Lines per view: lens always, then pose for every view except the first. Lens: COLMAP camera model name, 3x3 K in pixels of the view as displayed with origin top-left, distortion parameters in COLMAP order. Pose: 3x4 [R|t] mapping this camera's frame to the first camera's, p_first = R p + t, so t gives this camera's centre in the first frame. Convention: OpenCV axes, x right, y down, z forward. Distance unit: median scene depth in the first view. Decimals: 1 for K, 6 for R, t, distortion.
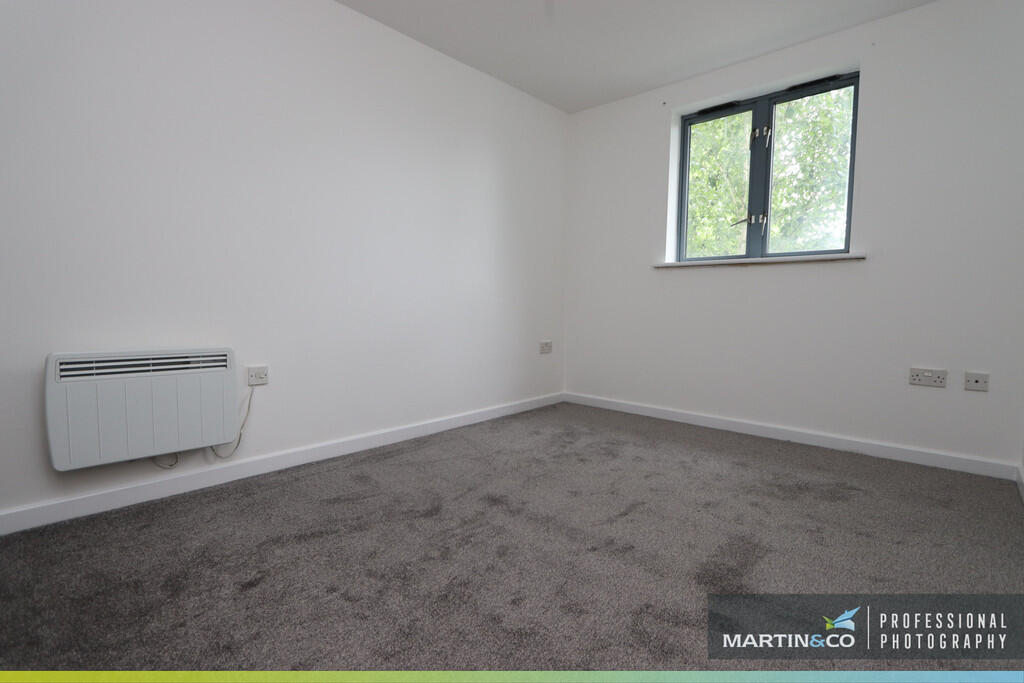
lens RADIAL K [[475.1, 0, 509.2], [0, 475.1, 343.6], [0, 0, 1]] dist [-0.019987, -0.000337]
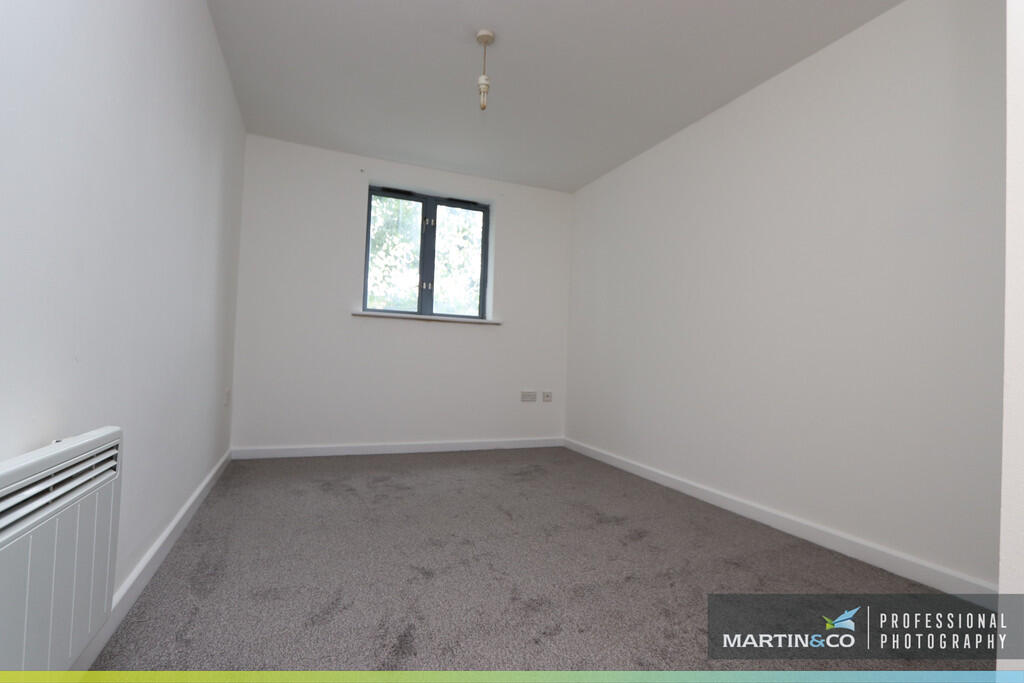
lens RADIAL K [[475.1, 0, 509.2], [0, 475.1, 343.6], [0, 0, 1]] dist [-0.019987, -0.000337]
pose [[0.426455, 0.026934, 0.904108, -0.572000], [0.041885, 0.997896, -0.049485, -0.029402], [-0.903538, 0.058972, 0.424430, 0.245162]]
